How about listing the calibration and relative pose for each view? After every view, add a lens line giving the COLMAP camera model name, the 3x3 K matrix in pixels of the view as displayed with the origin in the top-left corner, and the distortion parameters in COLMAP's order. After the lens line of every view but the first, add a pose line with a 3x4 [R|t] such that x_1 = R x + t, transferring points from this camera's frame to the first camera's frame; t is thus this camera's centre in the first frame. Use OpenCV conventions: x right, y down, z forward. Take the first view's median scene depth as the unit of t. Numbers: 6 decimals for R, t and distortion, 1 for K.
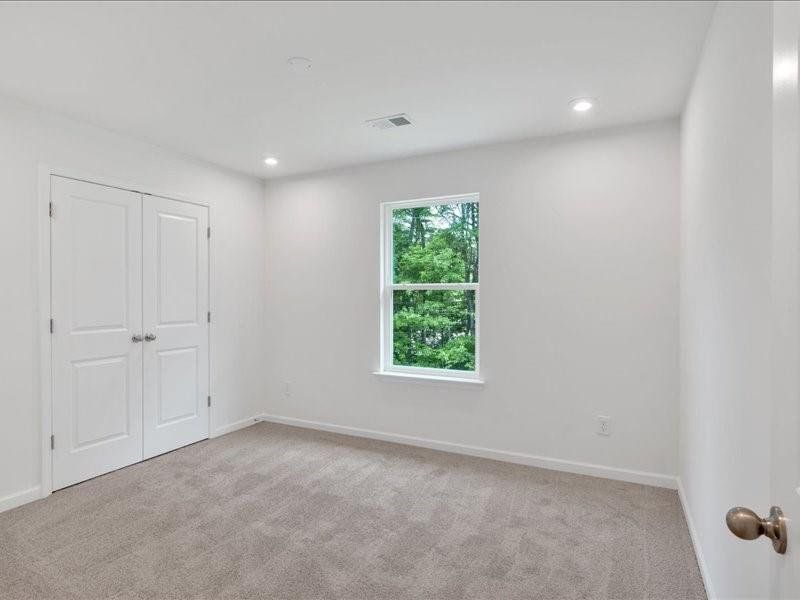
lens RADIAL K [[435.2, 0, 400.0], [0, 435.2, 300.0], [0, 0, 1]] dist [-0.004934, -0.001364]
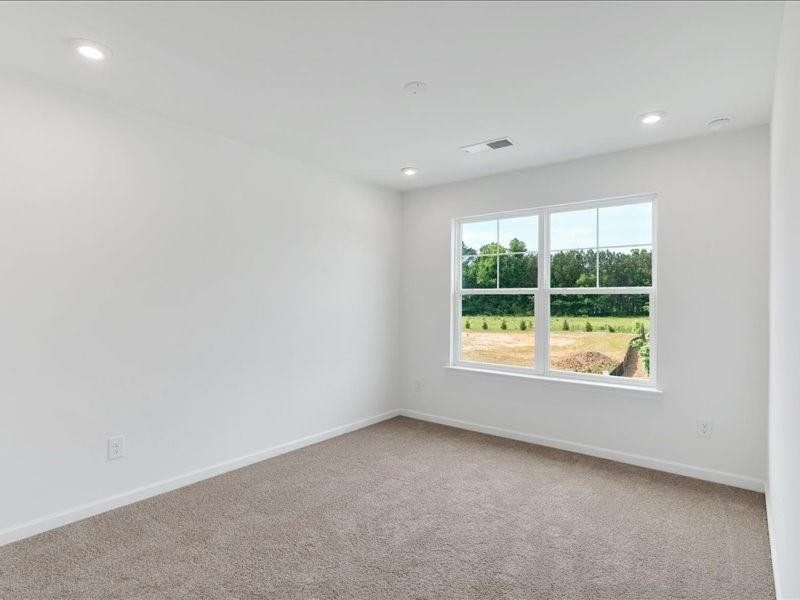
lens RADIAL K [[367.8, 0, 400.0], [0, 367.8, 300.0], [0, 0, 1]] dist [0.002478, 0.000395]
pose [[0.992446, 0.003250, -0.122637, -0.205758], [-0.003993, 0.999975, -0.005818, -0.002662], [0.122615, 0.006263, 0.992435, 0.094009]]
